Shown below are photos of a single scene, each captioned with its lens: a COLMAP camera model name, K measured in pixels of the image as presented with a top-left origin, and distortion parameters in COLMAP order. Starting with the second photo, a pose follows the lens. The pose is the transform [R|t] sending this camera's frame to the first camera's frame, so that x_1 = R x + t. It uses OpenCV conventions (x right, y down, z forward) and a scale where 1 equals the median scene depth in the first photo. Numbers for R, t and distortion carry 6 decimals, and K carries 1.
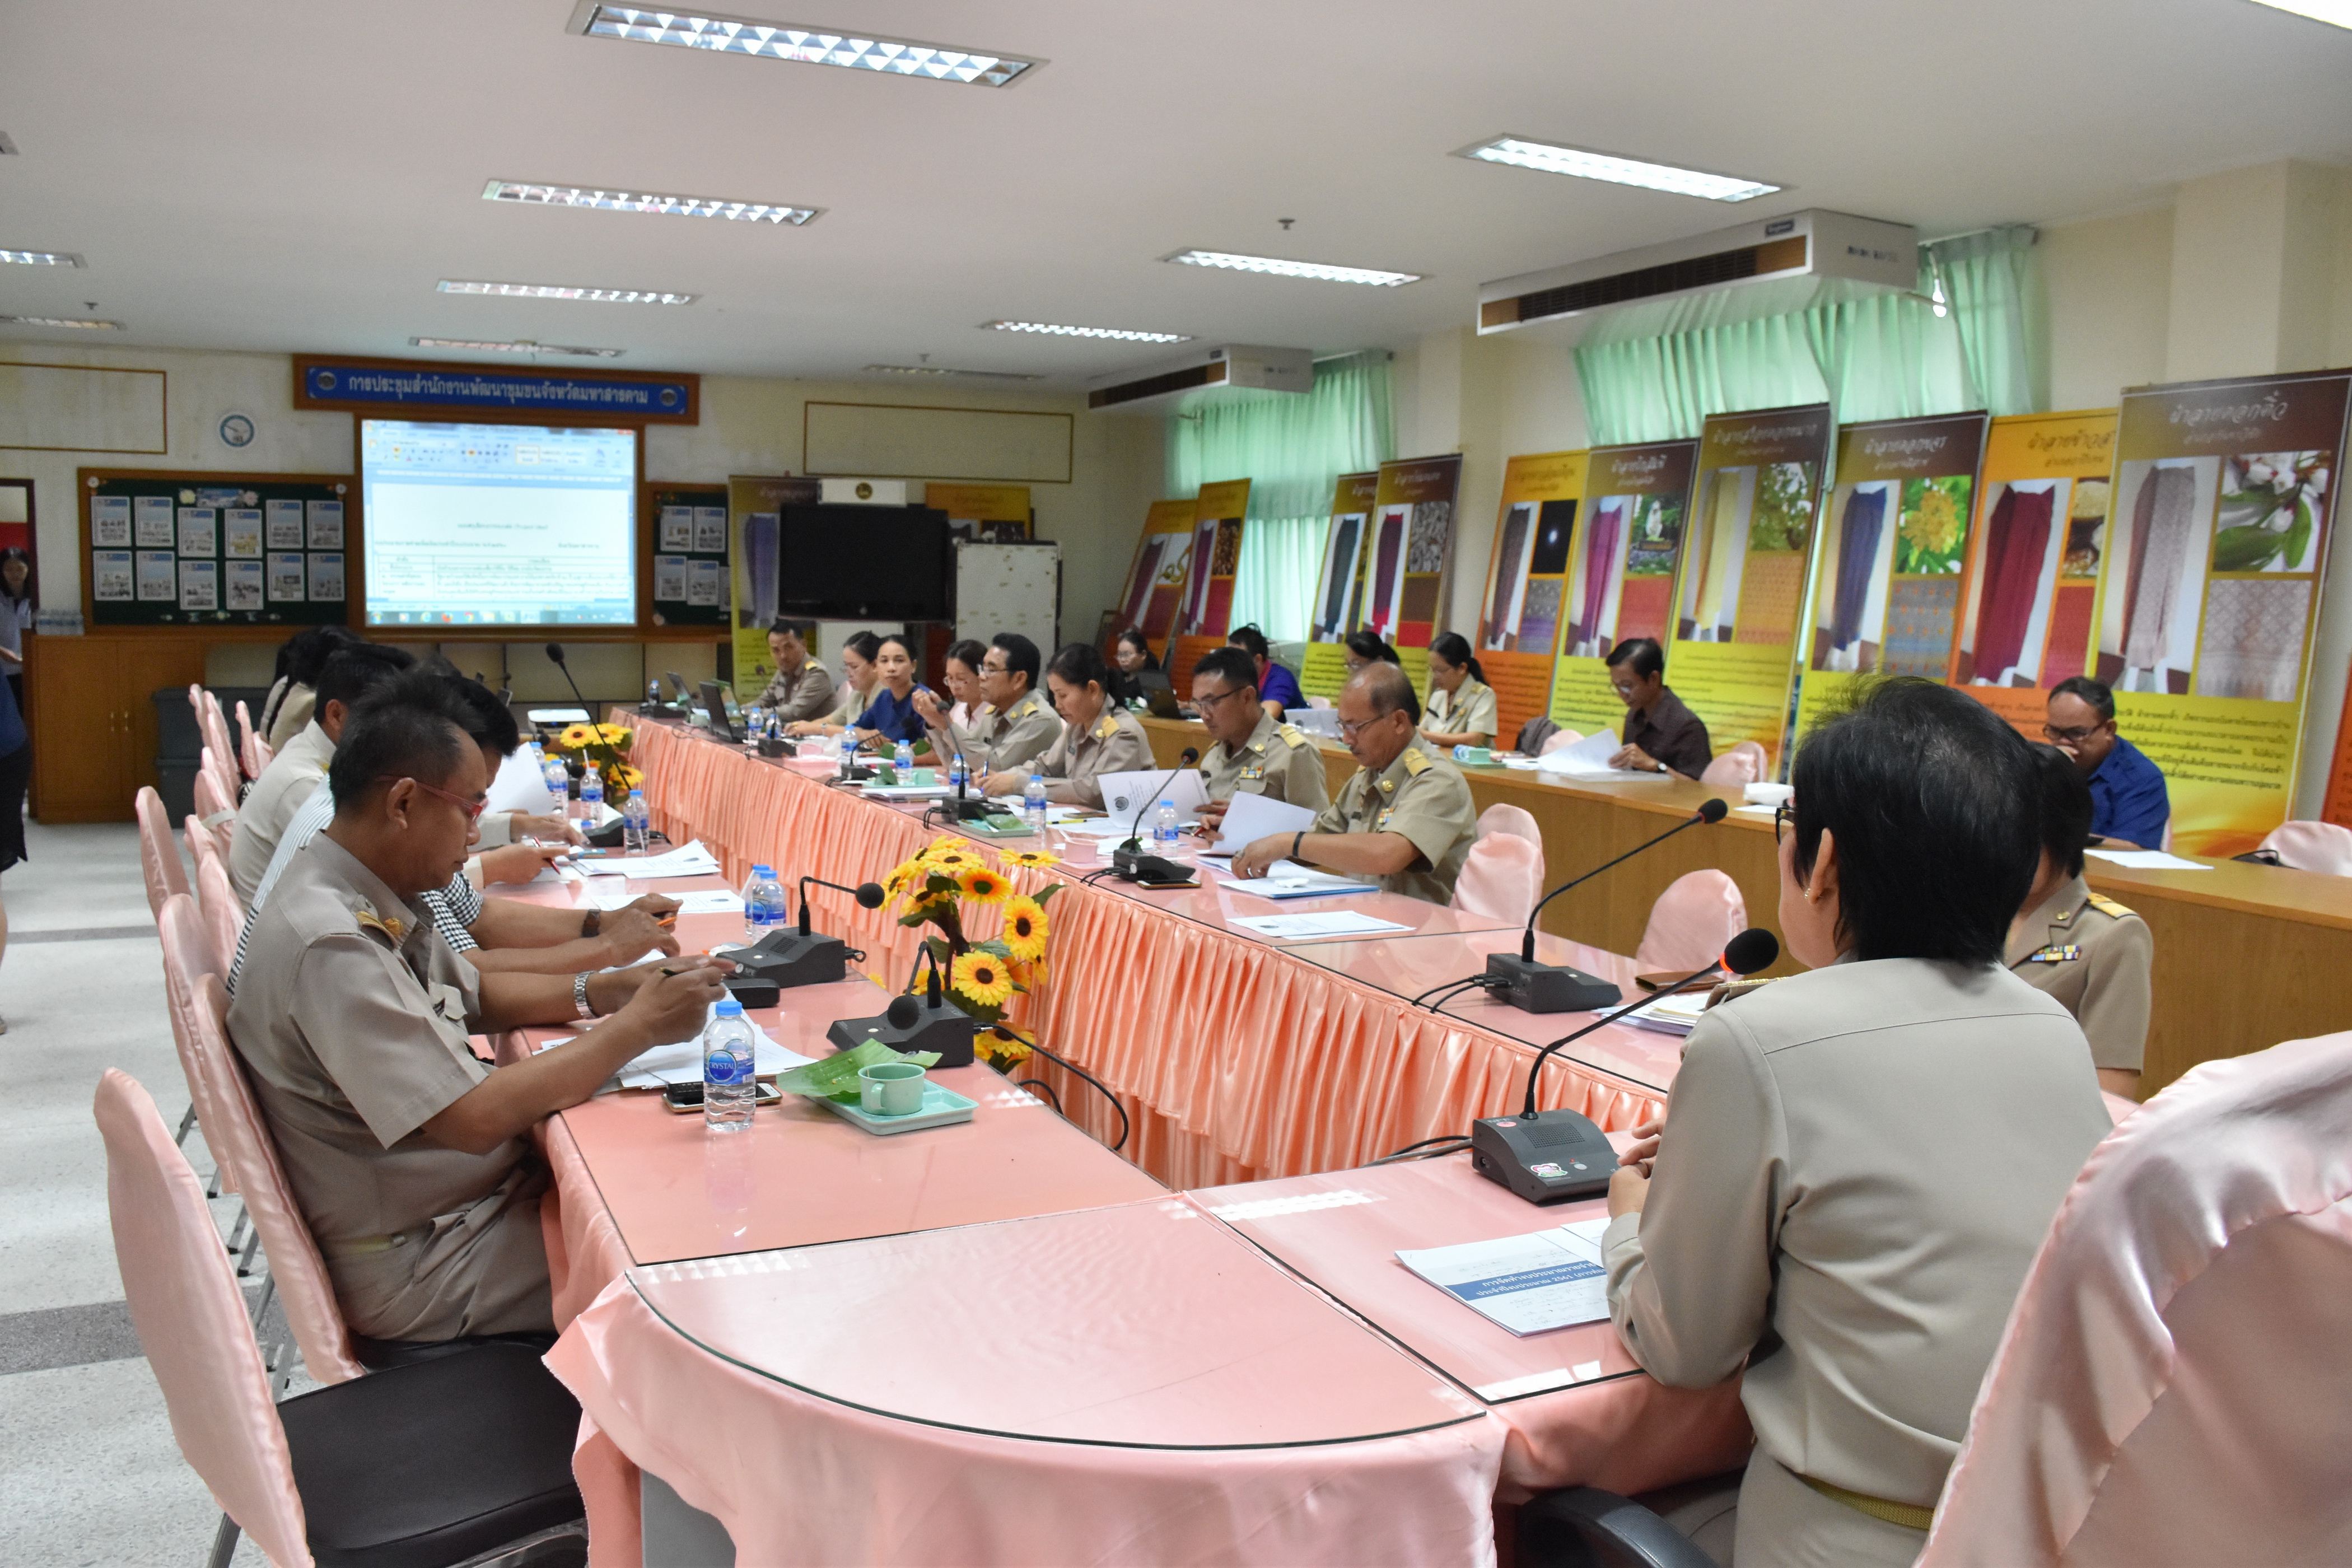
lens RADIAL K [[1803.6, 0, 1176.0], [0, 1803.6, 784.0], [0, 0, 1]] dist [-0.137541, 0.001381]
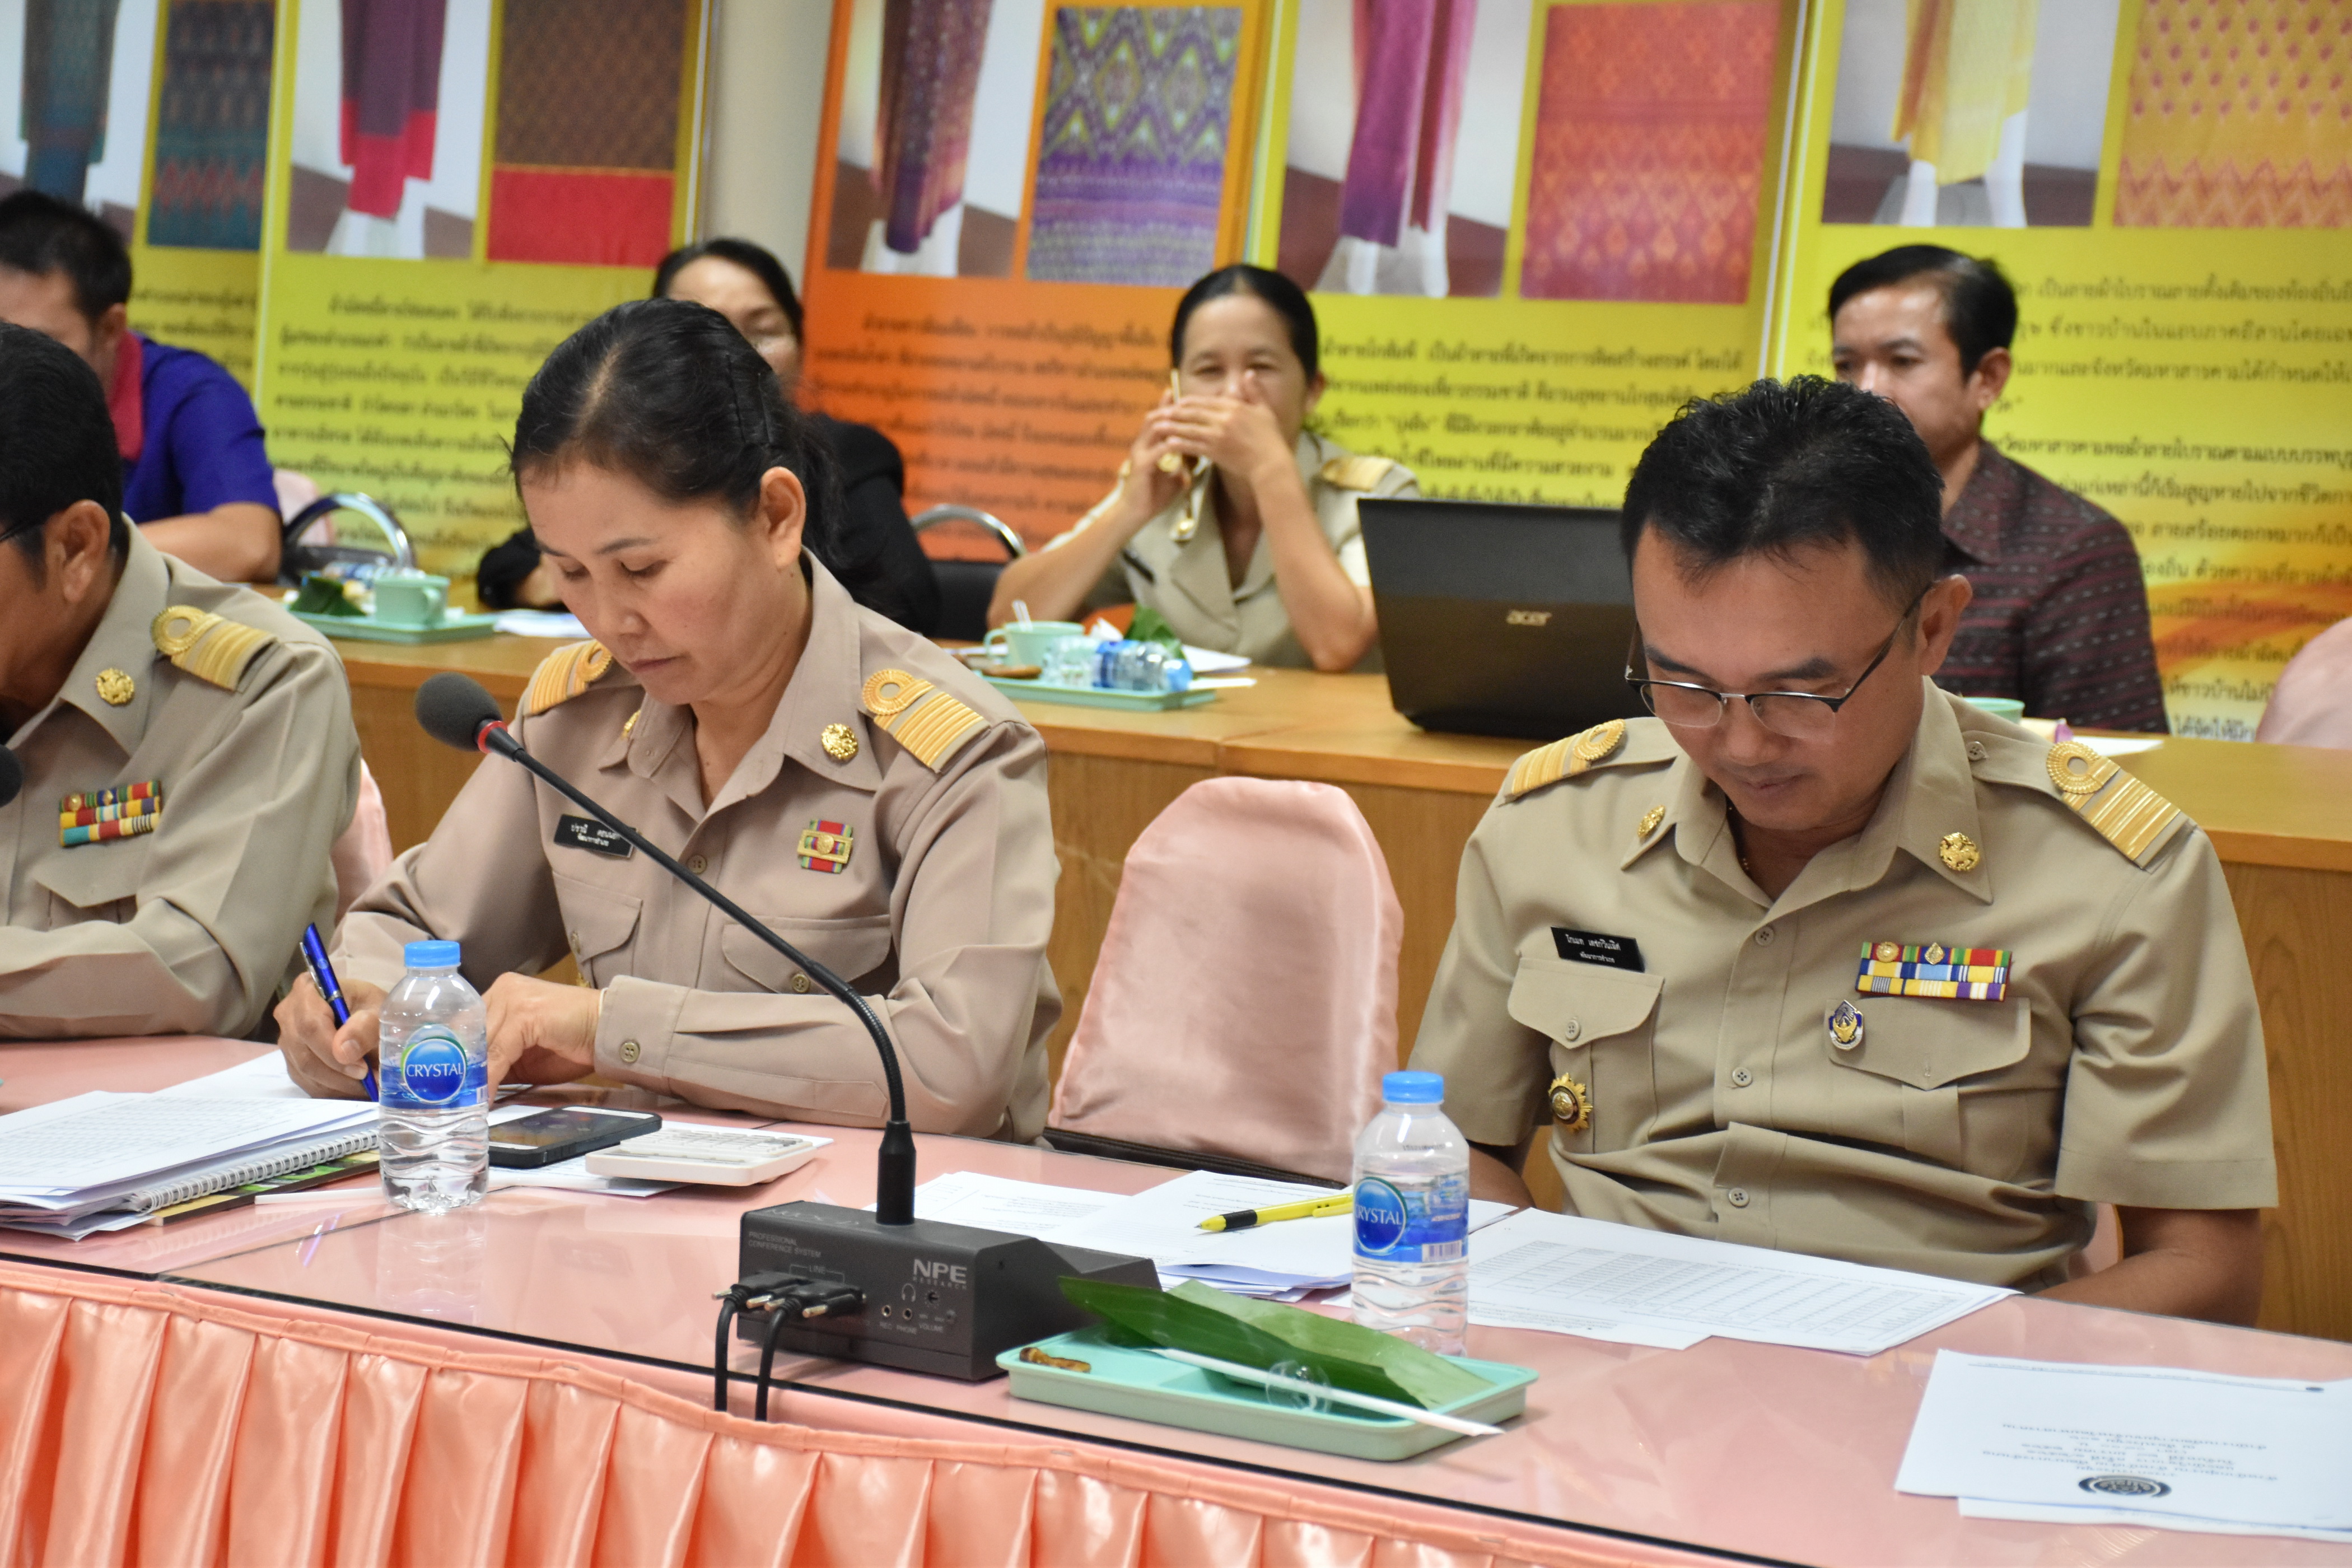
lens RADIAL K [[5263.6, 0, 1176.0], [0, 5263.6, 784.0], [0, 0, 1]] dist [0.558124, 0.359608]
pose [[0.862052, -0.071598, 0.501736, -0.234122], [0.054976, 0.997340, 0.047866, -0.040142], [-0.503829, -0.013680, 0.863695, 0.339262]]
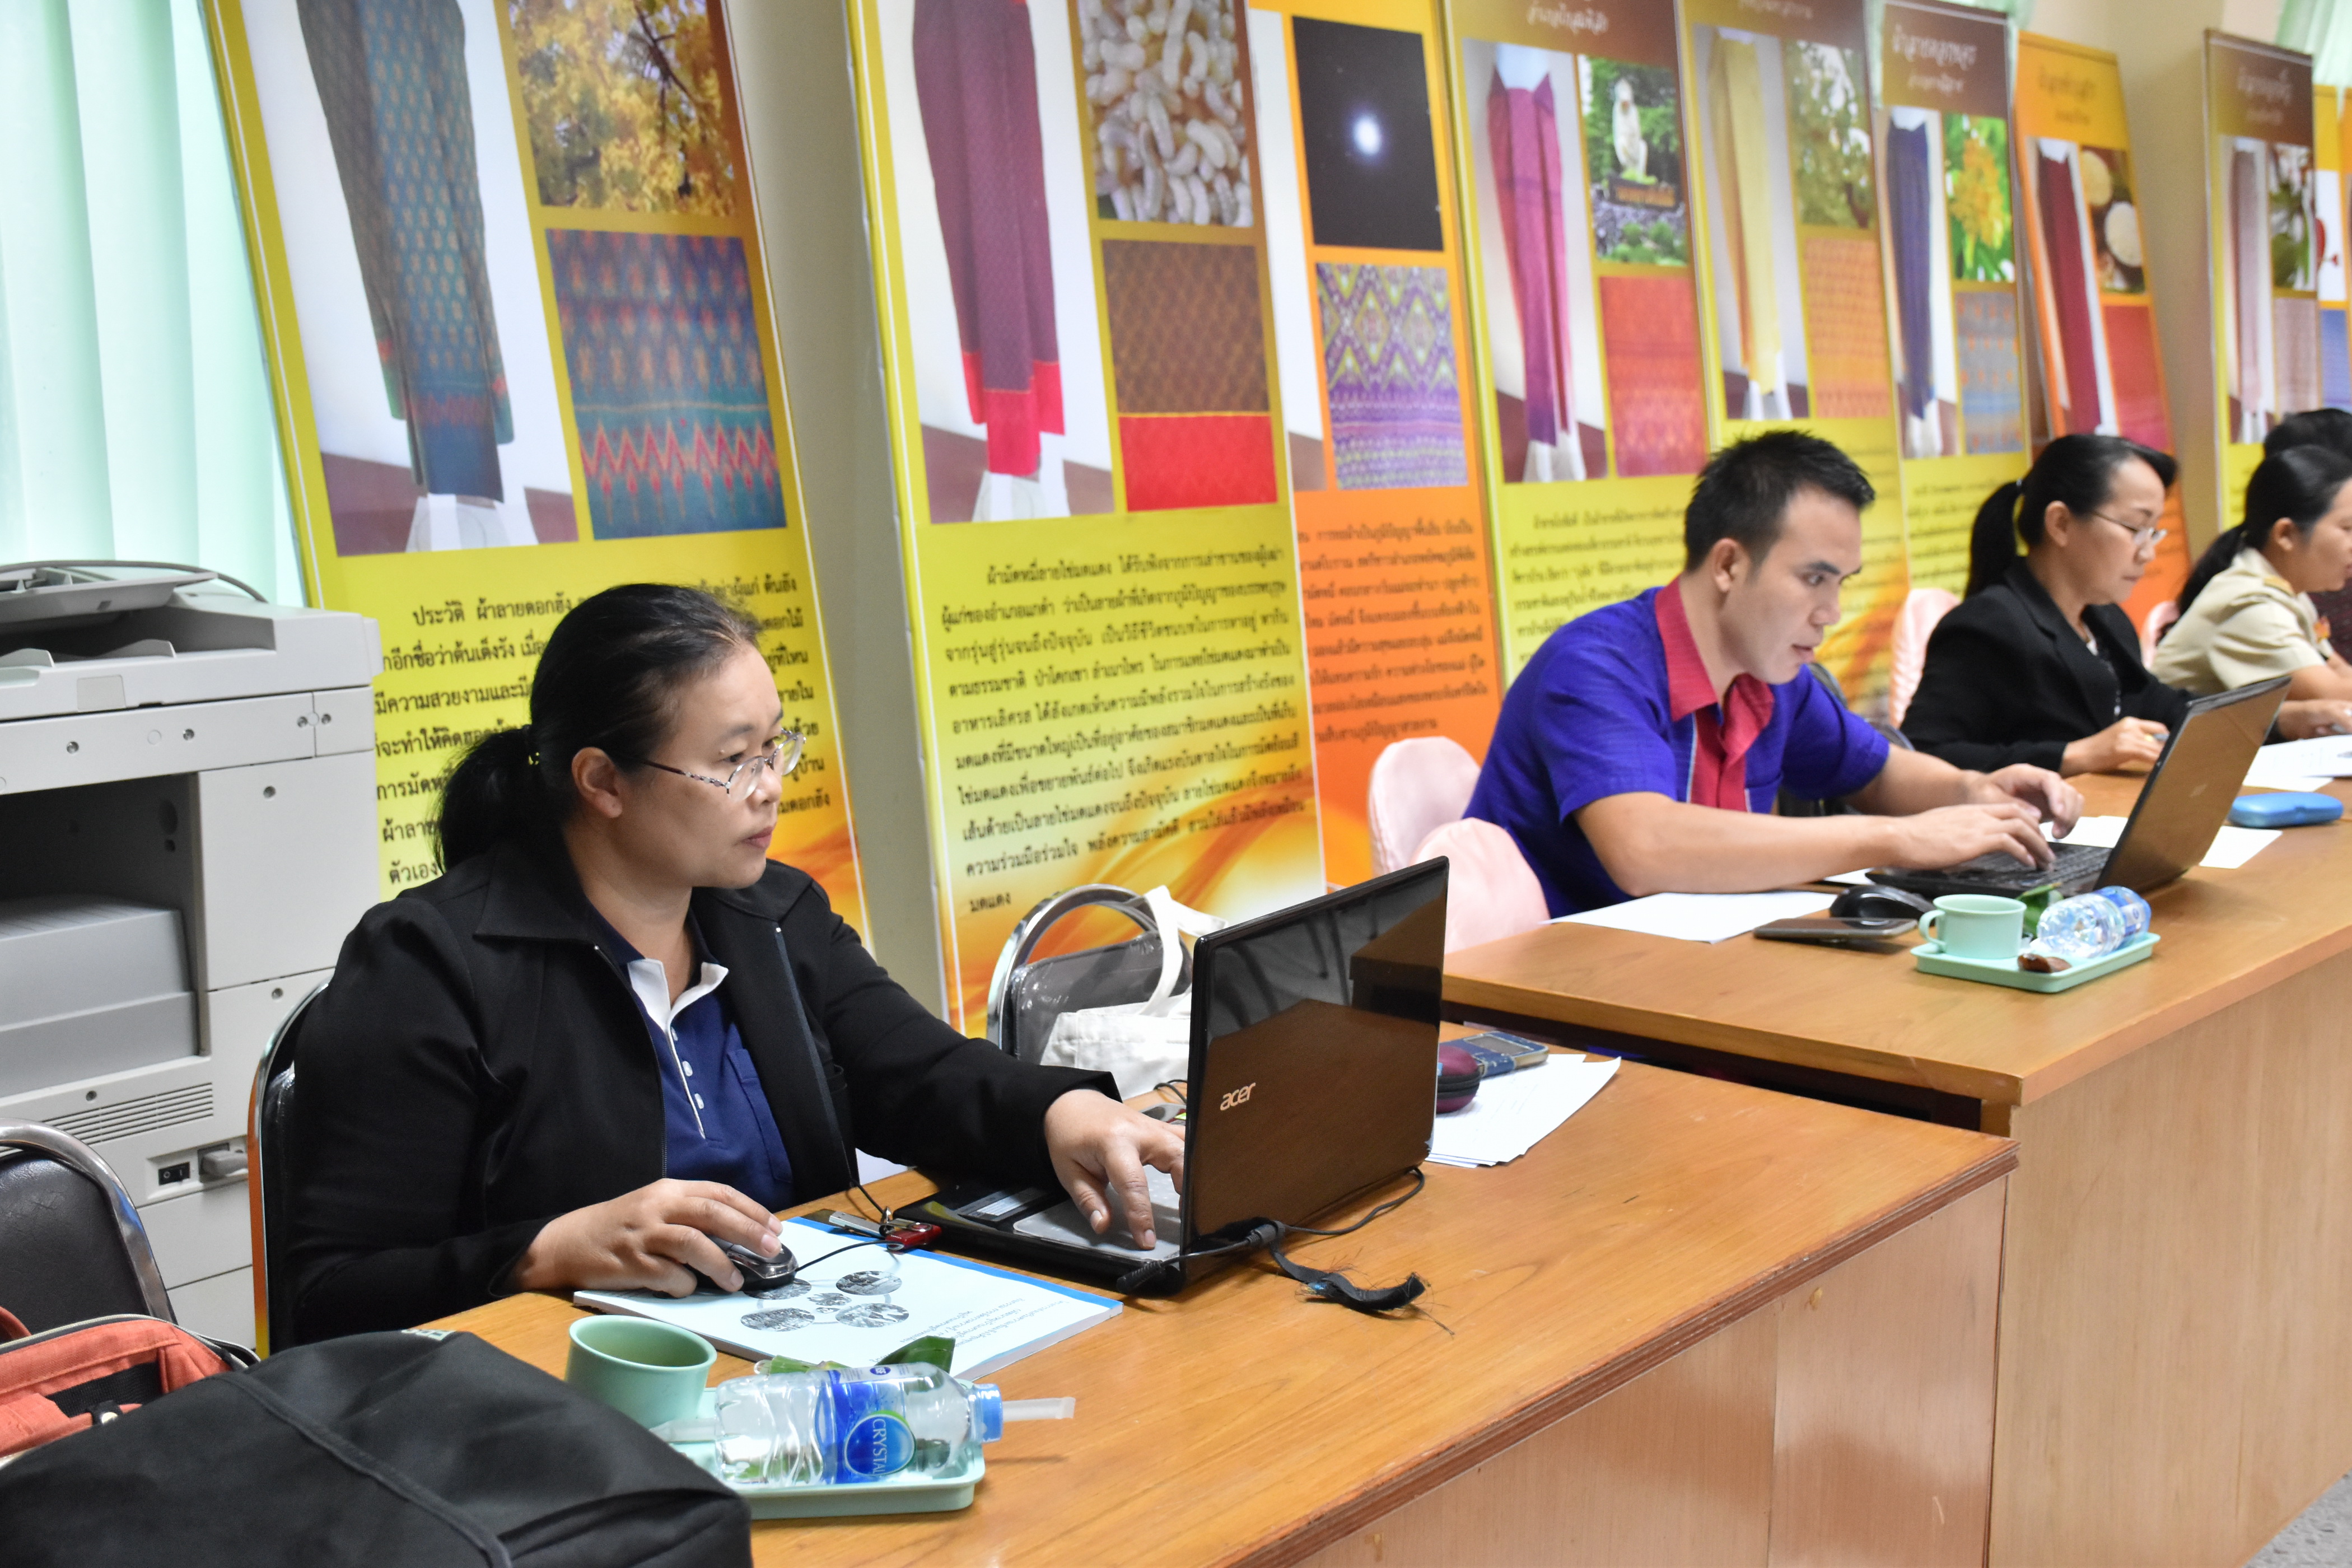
lens RADIAL K [[2763.3, 0, 1176.0], [0, 2763.3, 784.0], [0, 0, 1]] dist [0.034641, 0.035155]
pose [[-0.405318, -0.161704, 0.899760, -0.299697], [0.077242, 0.974654, 0.209959, -0.150574], [-0.910907, 0.154600, -0.382555, 1.429891]]
